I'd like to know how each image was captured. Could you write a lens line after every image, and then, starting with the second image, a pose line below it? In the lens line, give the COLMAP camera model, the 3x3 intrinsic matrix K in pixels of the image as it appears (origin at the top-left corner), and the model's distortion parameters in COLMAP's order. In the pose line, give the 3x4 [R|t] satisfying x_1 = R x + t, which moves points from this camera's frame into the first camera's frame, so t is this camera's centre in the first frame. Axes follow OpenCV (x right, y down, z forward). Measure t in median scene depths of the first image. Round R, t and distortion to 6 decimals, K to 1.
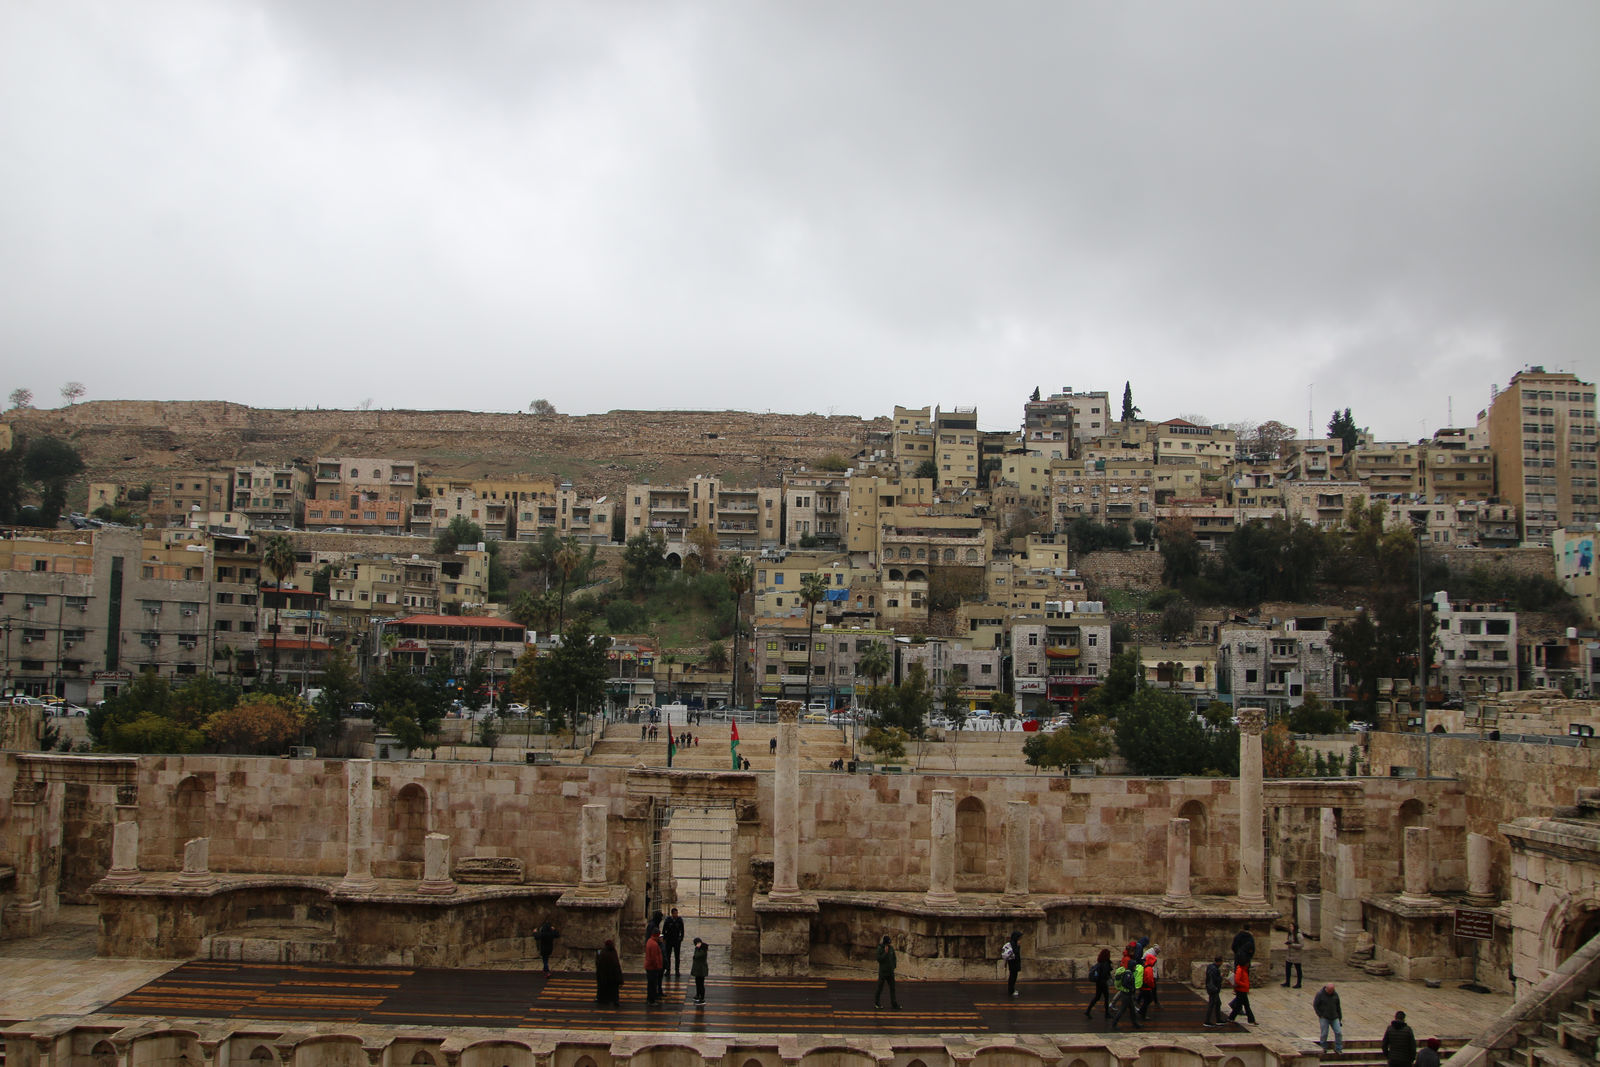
lens RADIAL K [[1337.1, 0, 774.4], [0, 1337.1, 534.8], [0, 0, 1]] dist [-0.148848, 0.123263]
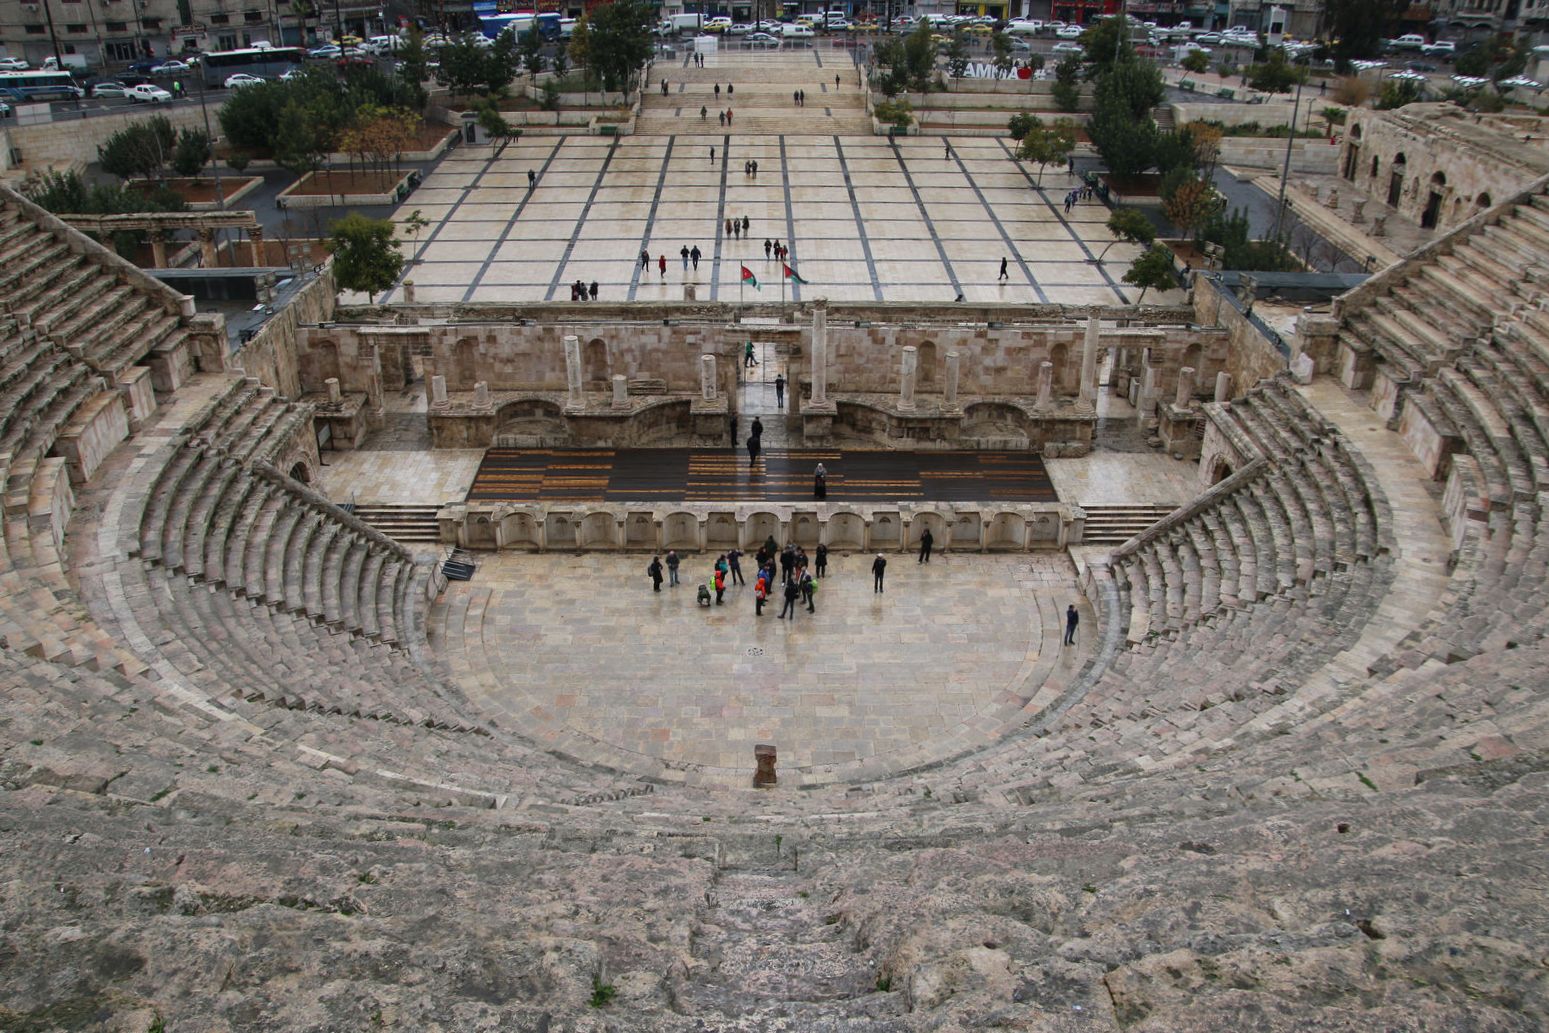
lens RADIAL K [[1294.5, 0, 749.7], [0, 1294.5, 517.7], [0, 0, 1]] dist [-0.148848, 0.123263]
pose [[0.999344, -0.007074, -0.035532, -0.022096], [0.024951, 0.845469, 0.533442, -0.503514], [0.026268, -0.533978, 0.845090, -0.524439]]
